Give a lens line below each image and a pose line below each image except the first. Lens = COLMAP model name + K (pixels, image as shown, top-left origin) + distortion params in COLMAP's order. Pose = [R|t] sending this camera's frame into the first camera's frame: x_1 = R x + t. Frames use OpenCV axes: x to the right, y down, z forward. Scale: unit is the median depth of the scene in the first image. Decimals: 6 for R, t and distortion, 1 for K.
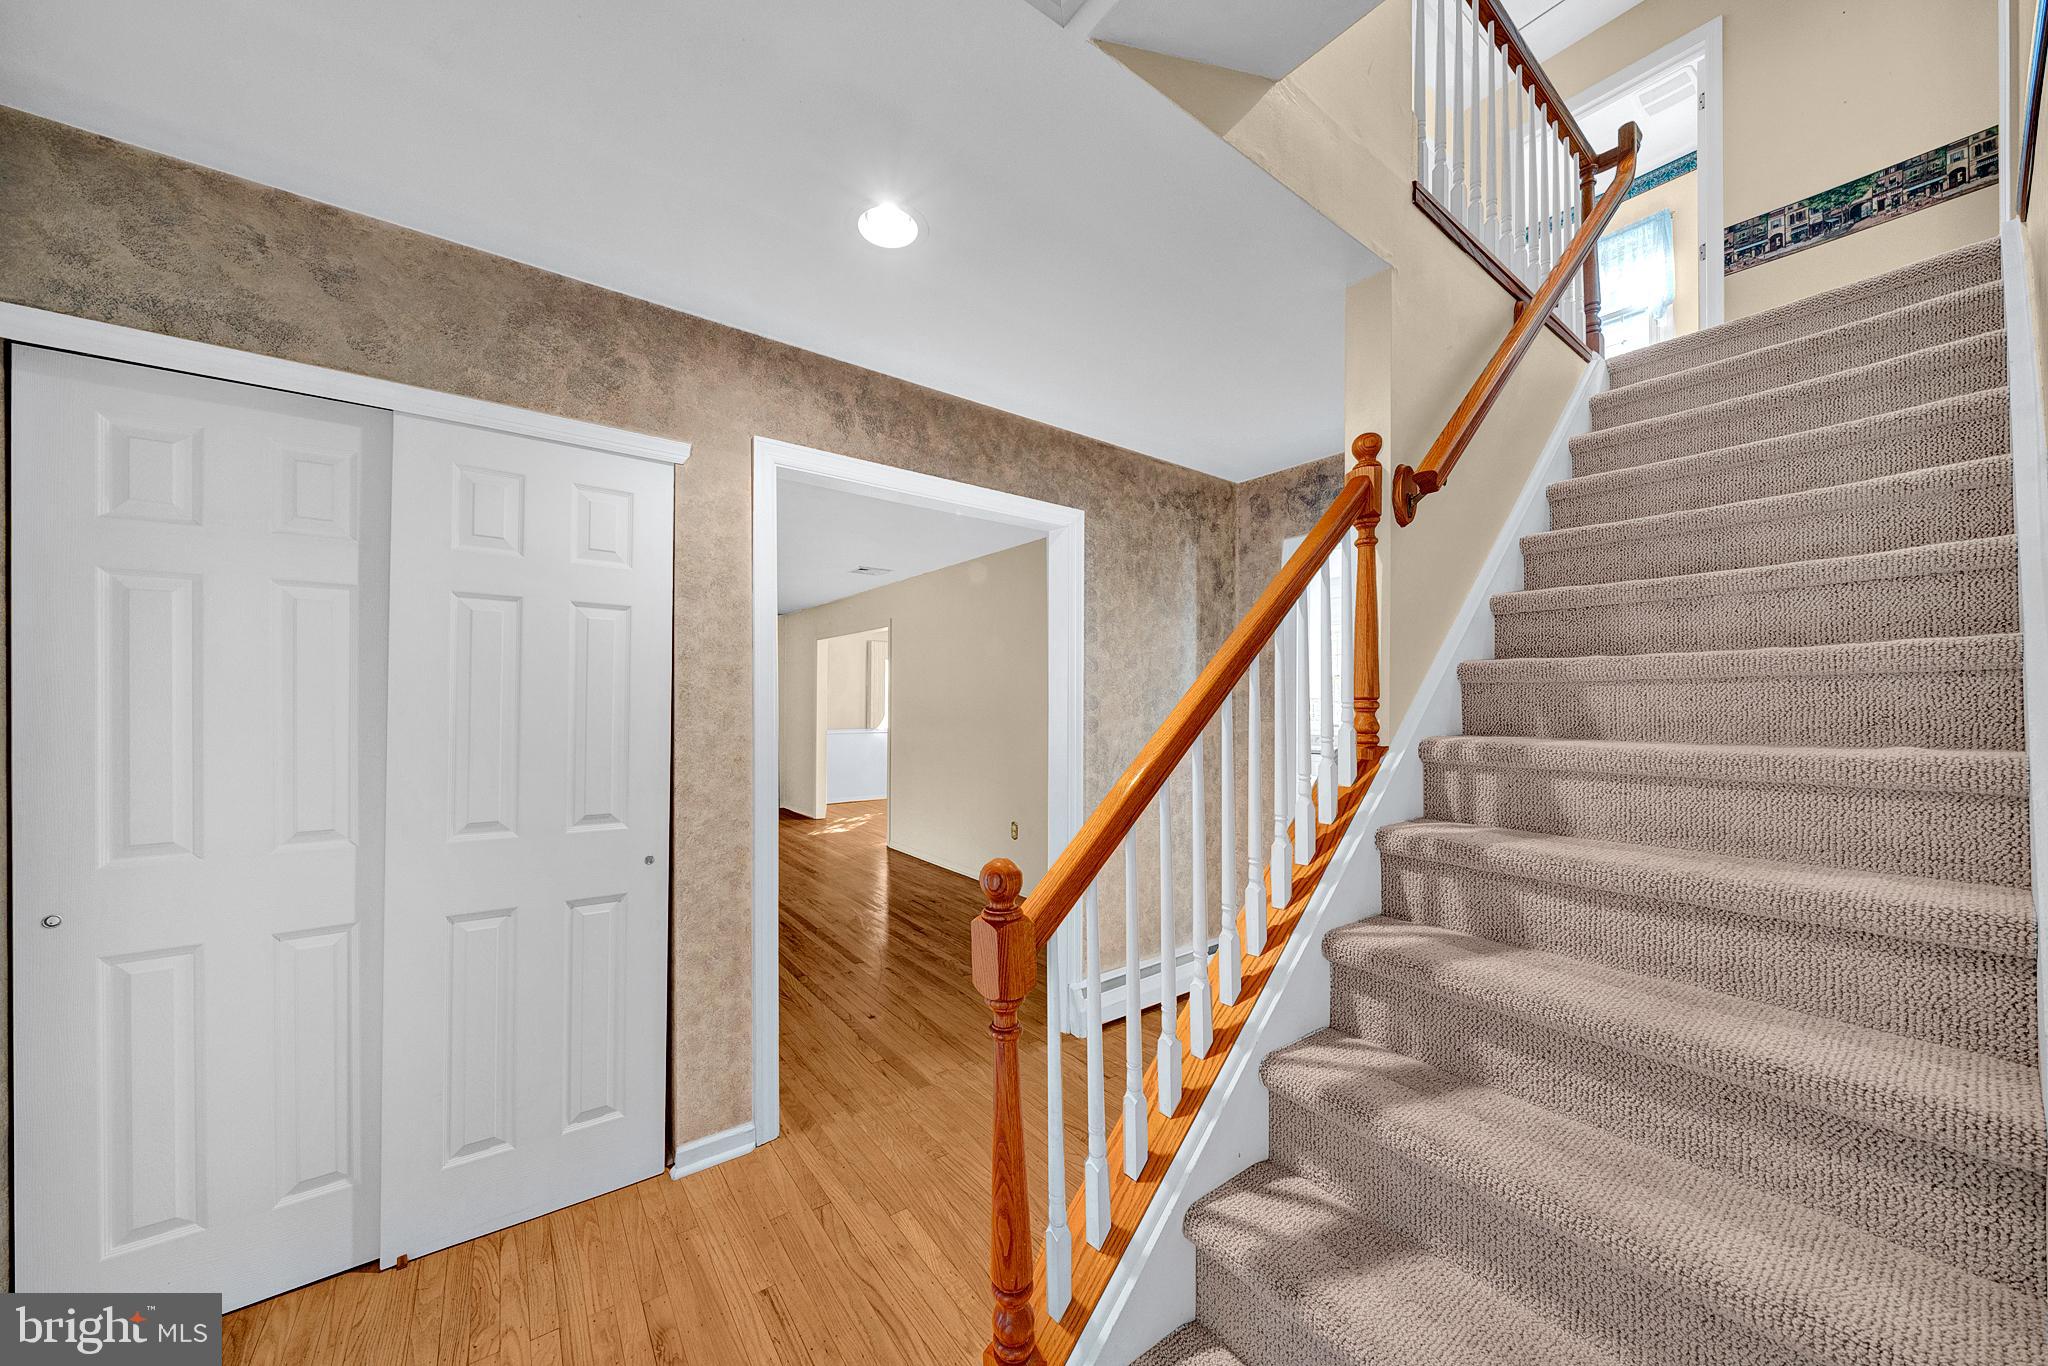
lens RADIAL K [[718.9, 0, 1026.6], [0, 718.9, 696.7], [0, 0, 1]] dist [-0.004303, -0.000334]
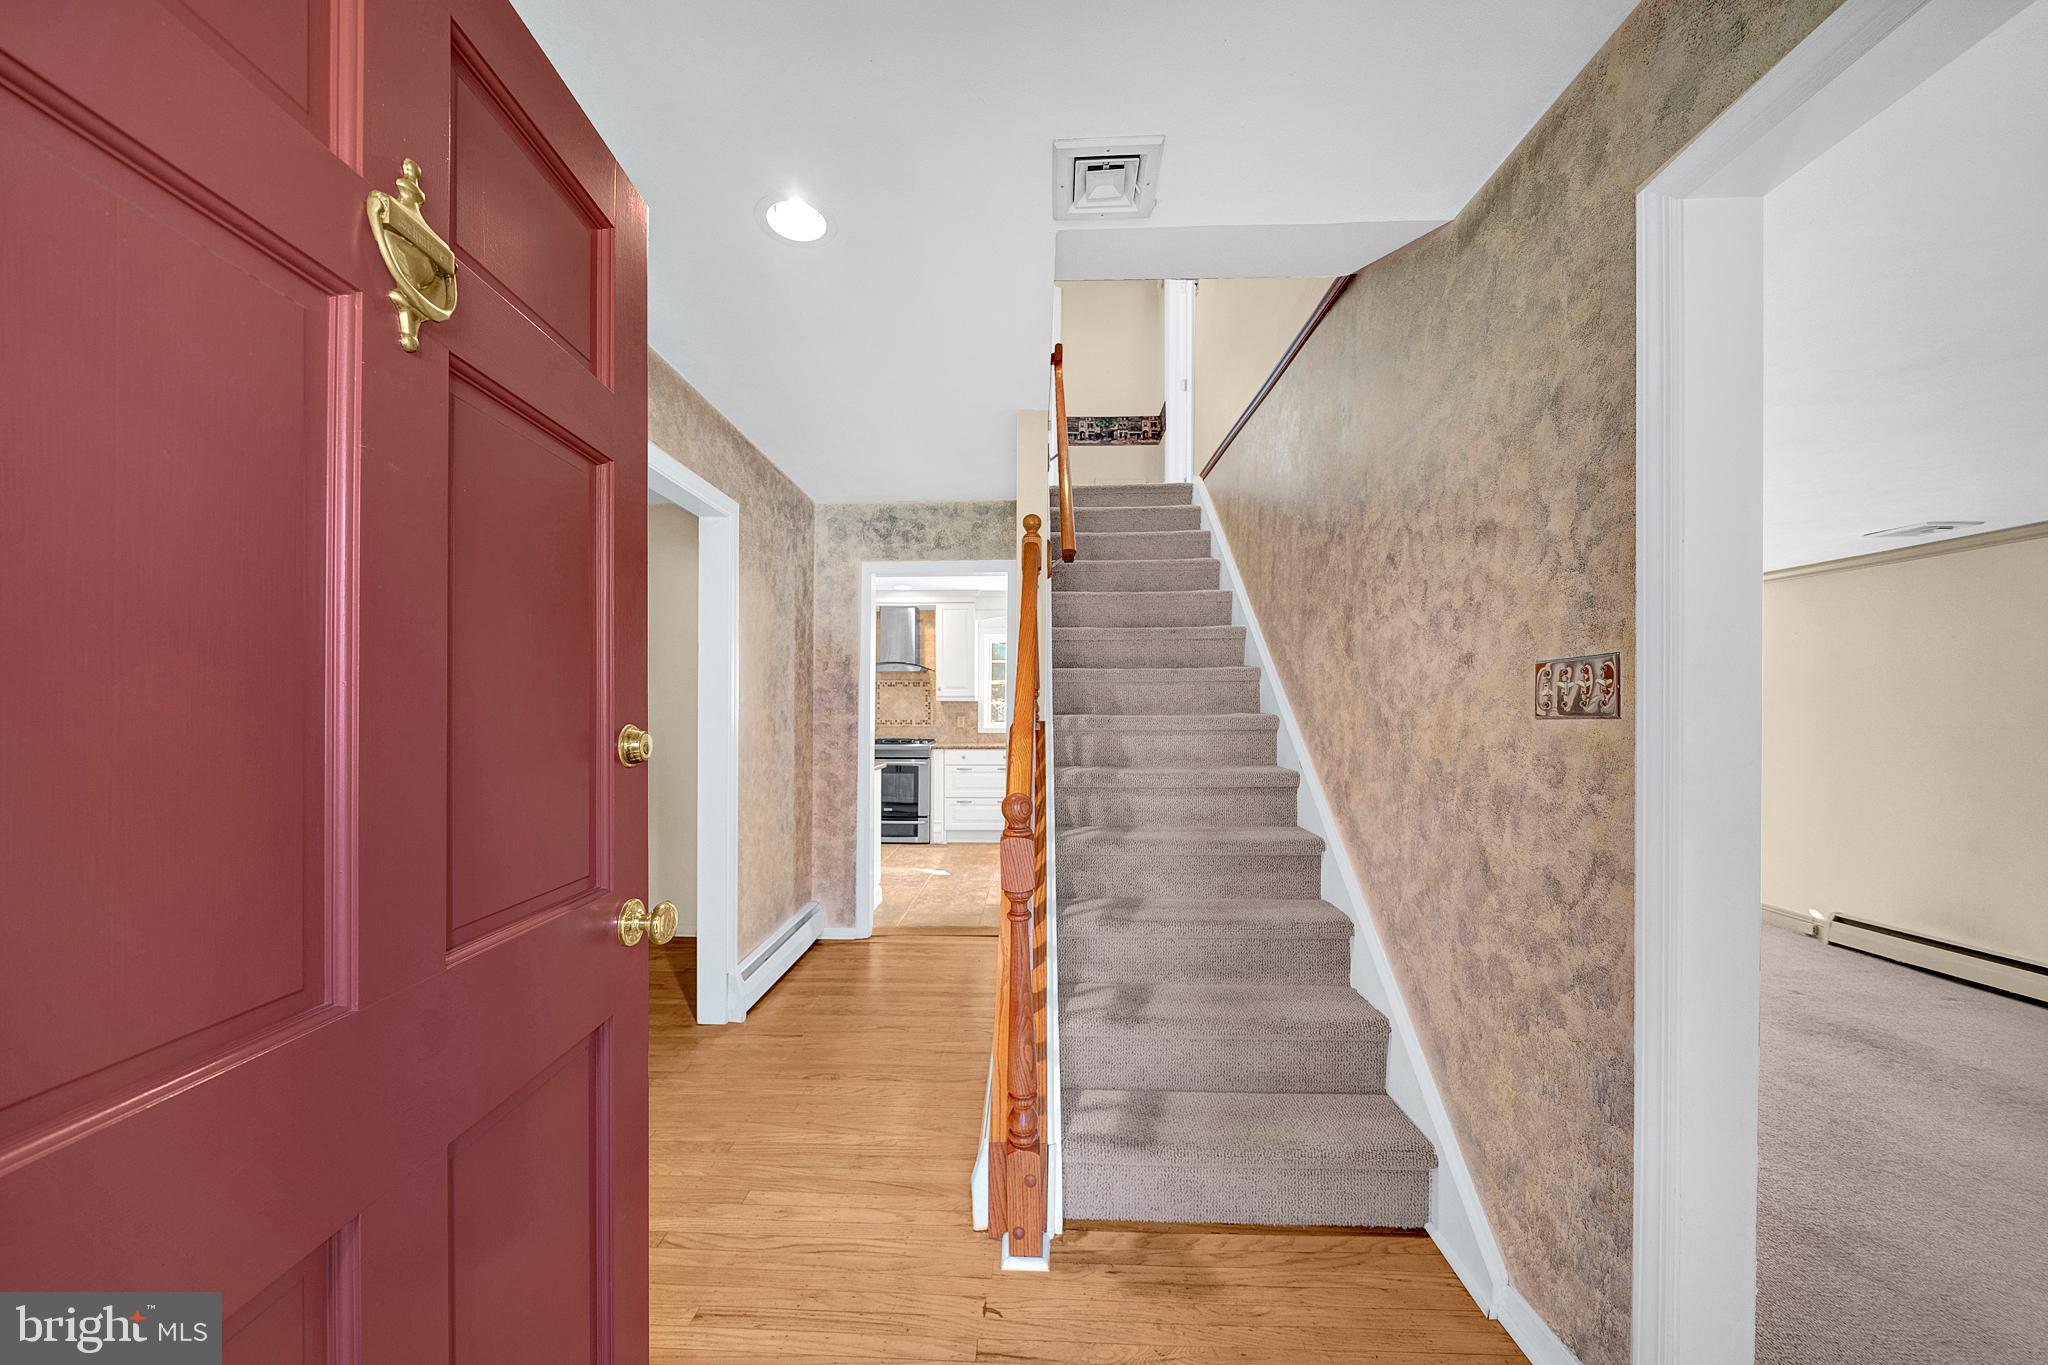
lens RADIAL K [[718.9, 0, 1030.1], [0, 718.9, 699.0], [0, 0, 1]] dist [-0.004303, -0.000334]
pose [[0.611084, 0.016148, 0.791401, -0.424909], [-0.007157, 0.999864, -0.014876, 0.026708], [-0.791534, 0.003426, 0.611116, 0.046863]]
